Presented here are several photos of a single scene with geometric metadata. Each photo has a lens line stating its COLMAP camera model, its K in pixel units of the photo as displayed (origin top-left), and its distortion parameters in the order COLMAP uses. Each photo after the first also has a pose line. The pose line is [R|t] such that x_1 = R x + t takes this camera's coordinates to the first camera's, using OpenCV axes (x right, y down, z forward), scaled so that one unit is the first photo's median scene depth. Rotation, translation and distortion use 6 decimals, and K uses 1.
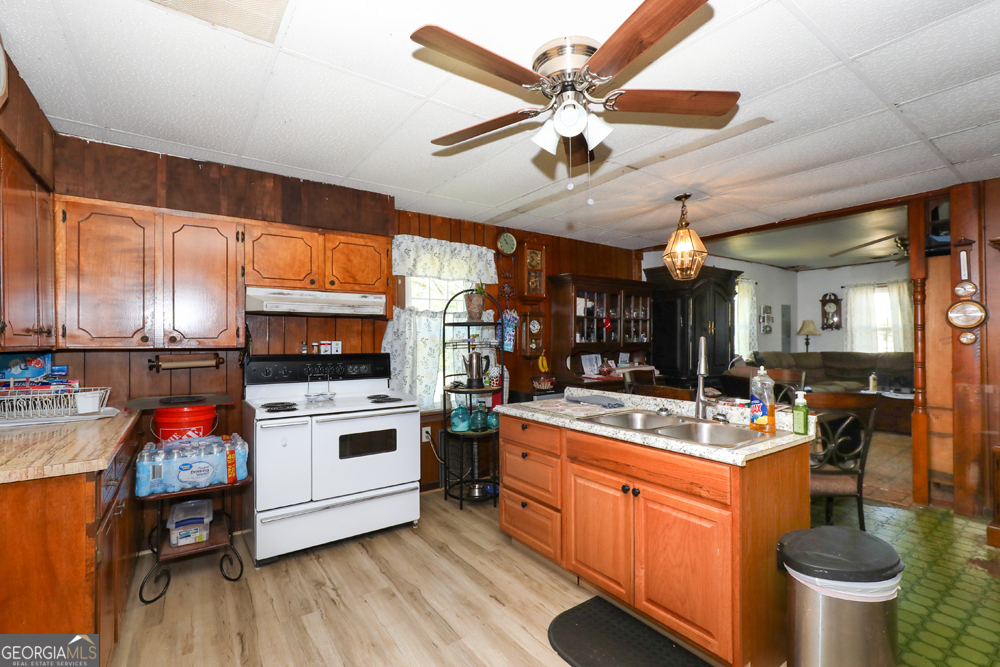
lens RADIAL K [[461.4, 0, 513.2], [0, 461.4, 342.1], [0, 0, 1]] dist [-0.011417, 0.000021]
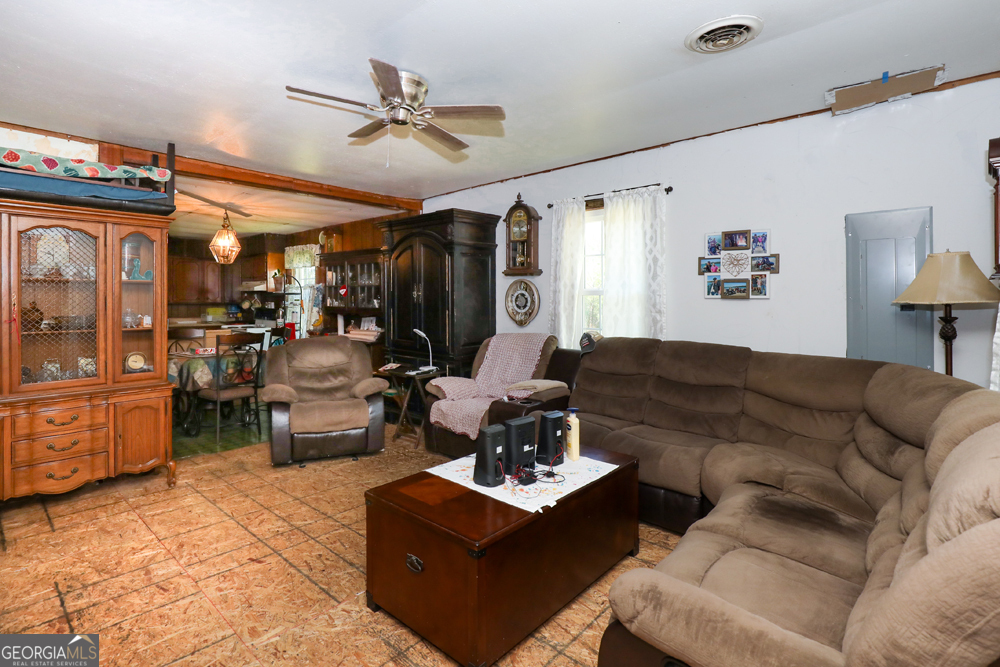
lens RADIAL K [[470.6, 0, 497.2], [0, 470.6, 294.3], [0, 0, 1]] dist [0.000478, -0.000021]
pose [[0.227924, -0.001282, -0.973678, 1.887516], [-0.005854, 0.999979, -0.002687, -0.043156], [0.973661, 0.006312, 0.227911, 1.452950]]
